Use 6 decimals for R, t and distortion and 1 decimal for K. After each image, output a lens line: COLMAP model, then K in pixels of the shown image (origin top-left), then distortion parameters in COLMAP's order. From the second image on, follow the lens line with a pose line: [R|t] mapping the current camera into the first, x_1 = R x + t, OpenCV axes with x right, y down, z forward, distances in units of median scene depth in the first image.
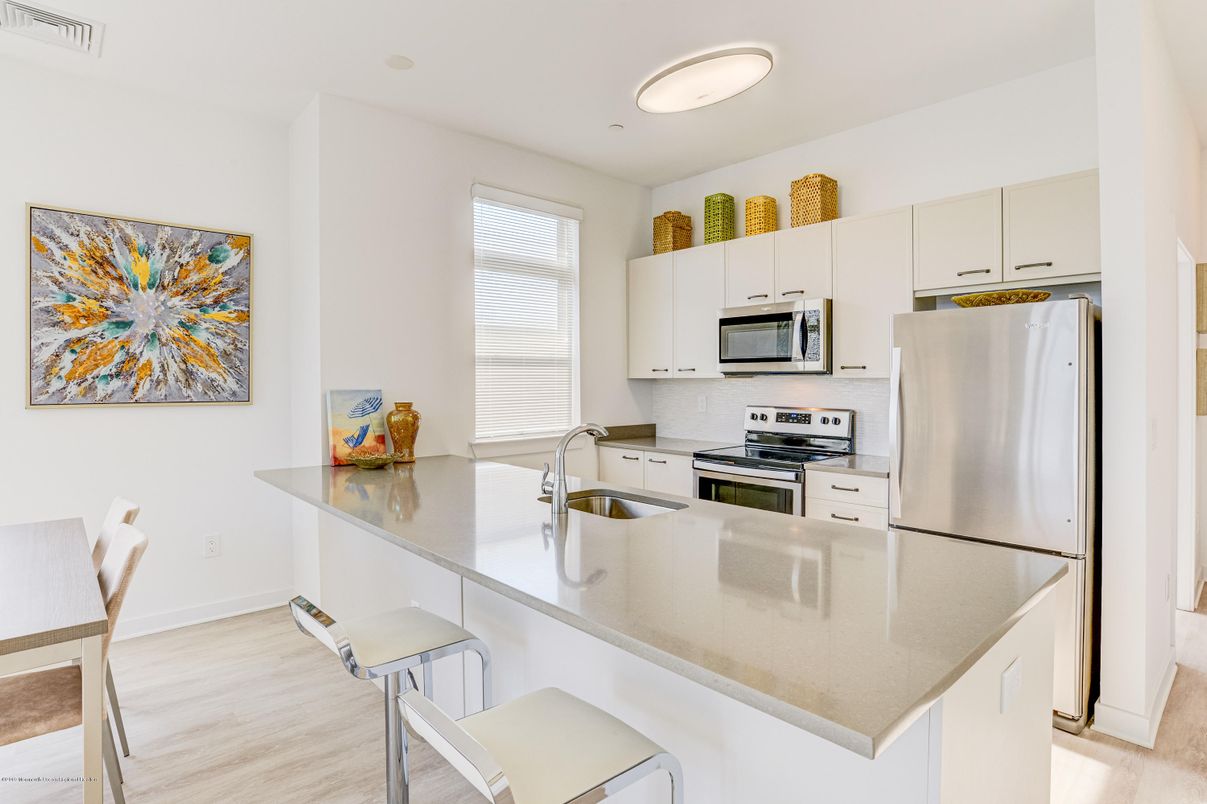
lens RADIAL K [[596.0, 0, 614.9], [0, 596.0, 392.3], [0, 0, 1]] dist [-0.021928, 0.009076]
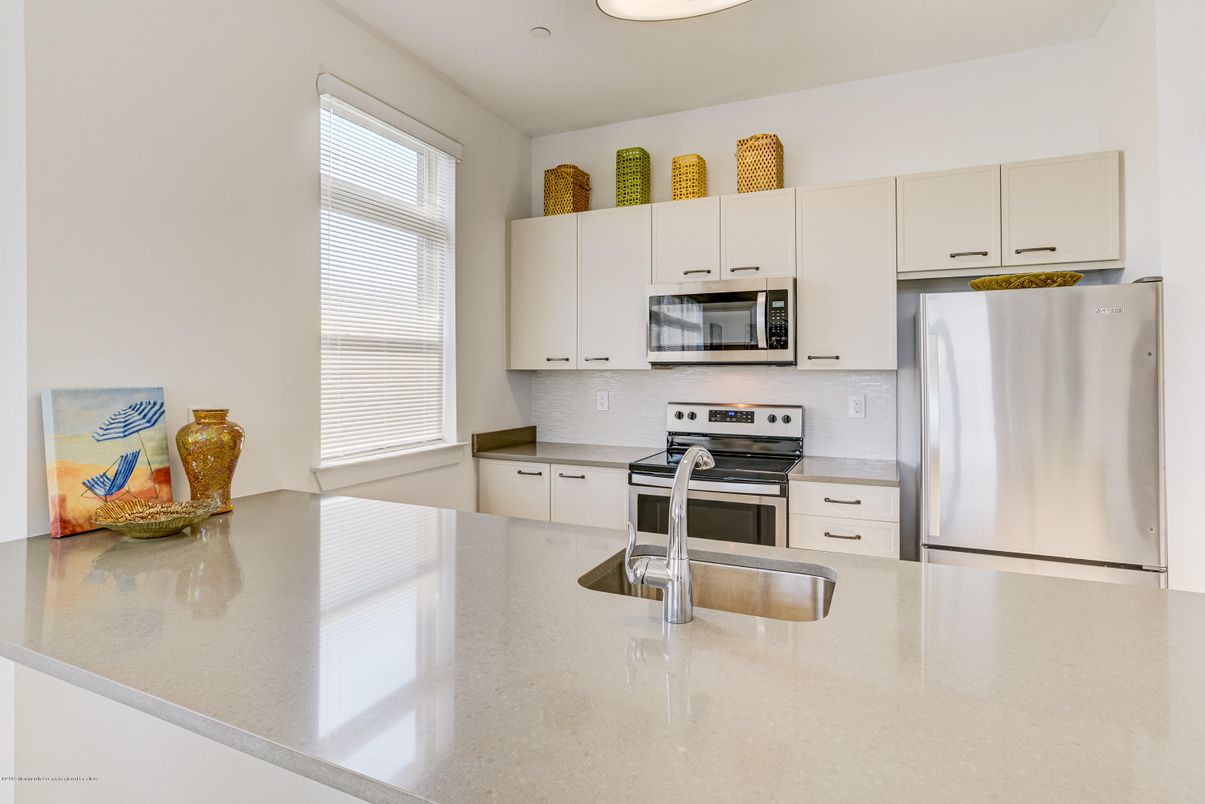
lens RADIAL K [[595.0, 0, 611.6], [0, 595.0, 359.9], [0, 0, 1]] dist [-0.021928, 0.009076]
pose [[0.922771, 0.009743, 0.385226, -0.217023], [0.006420, 0.999153, -0.040650, -0.004892], [-0.385296, 0.039984, 0.921926, 0.322558]]
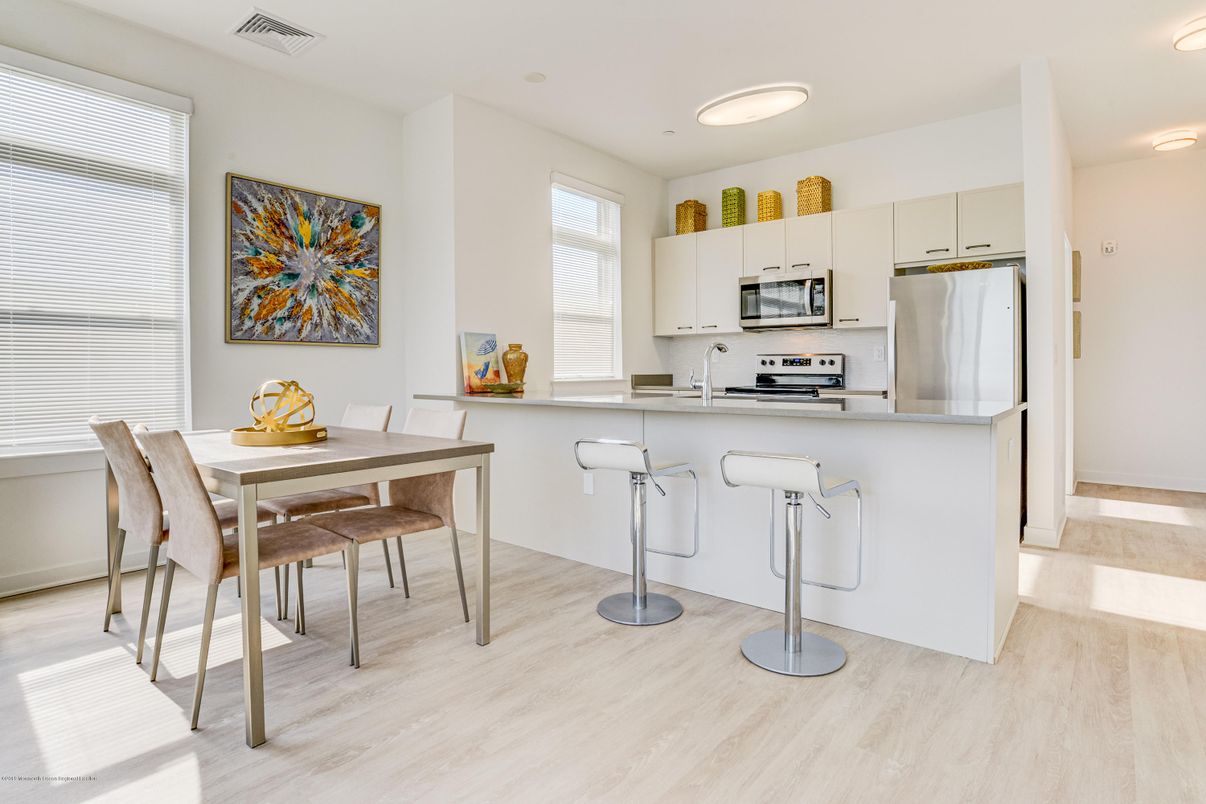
lens RADIAL K [[595.5, 0, 615.5], [0, 595.5, 374.6], [0, 0, 1]] dist [-0.021928, 0.009076]
pose [[0.989519, -0.004217, 0.144343, -0.325783], [0.005252, 0.999963, -0.006788, 0.089792], [-0.144310, 0.007475, 0.989504, -0.266697]]
